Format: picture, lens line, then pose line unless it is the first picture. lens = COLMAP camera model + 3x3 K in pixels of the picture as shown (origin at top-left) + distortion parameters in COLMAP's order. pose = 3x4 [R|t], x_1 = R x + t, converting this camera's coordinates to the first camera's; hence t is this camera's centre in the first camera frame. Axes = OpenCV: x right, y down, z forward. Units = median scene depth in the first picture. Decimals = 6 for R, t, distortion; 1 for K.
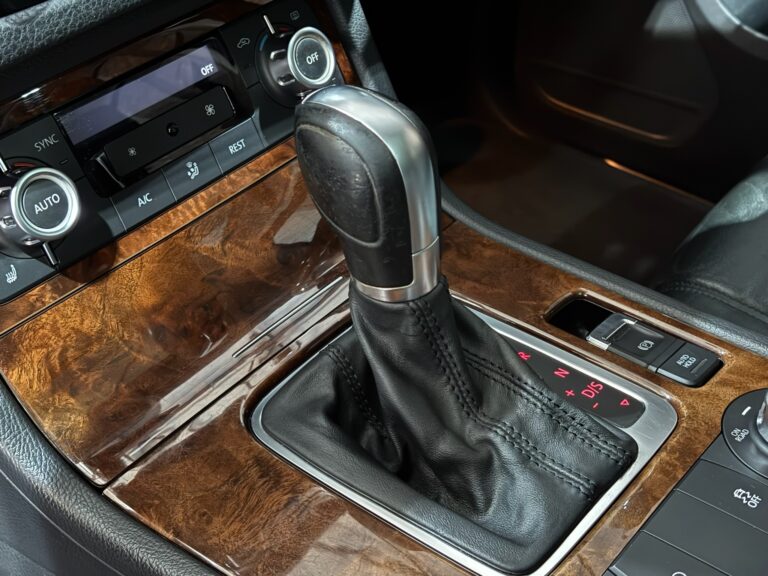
lens RADIAL K [[1166.7, 0, 384.0], [0, 1166.7, 288.0], [0, 0, 1]] dist [0.309570, -1.313293]
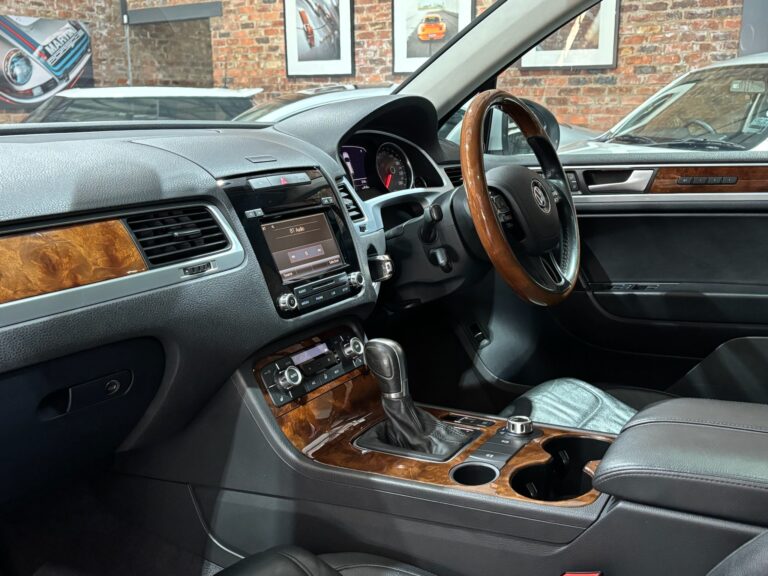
lens RADIAL K [[828.8, 0, 384.0], [0, 828.8, 288.0], [0, 0, 1]] dist [0.327411, -0.664838]
pose [[0.990171, -0.039654, 0.134126, -0.322306], [0.095355, 0.892945, -0.439951, 0.748706], [-0.102322, 0.448416, 0.887949, -1.216689]]
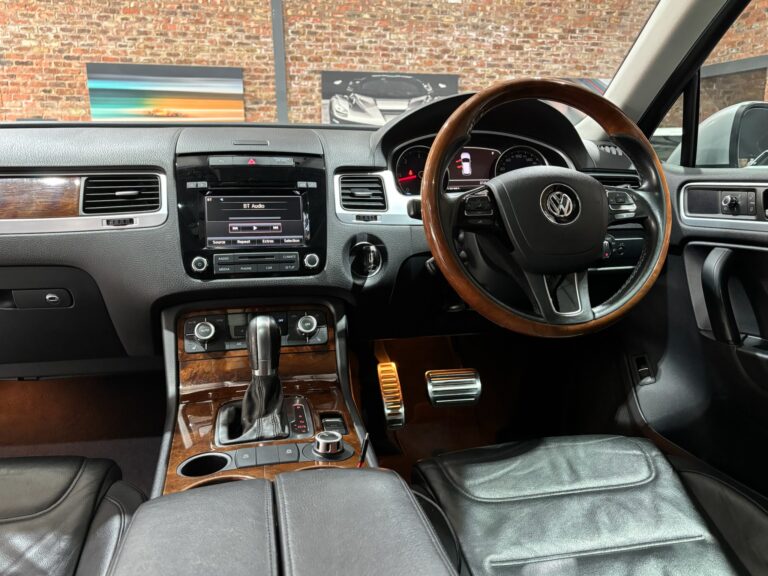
lens RADIAL K [[598.9, 0, 384.0], [0, 598.9, 288.0], [0, 0, 1]] dist [0.113741, -0.139973]
pose [[0.774725, 0.147792, -0.614784, 1.307096], [-0.402008, 0.865612, -0.298504, 0.157933], [0.488048, 0.478407, 0.730025, -0.220934]]
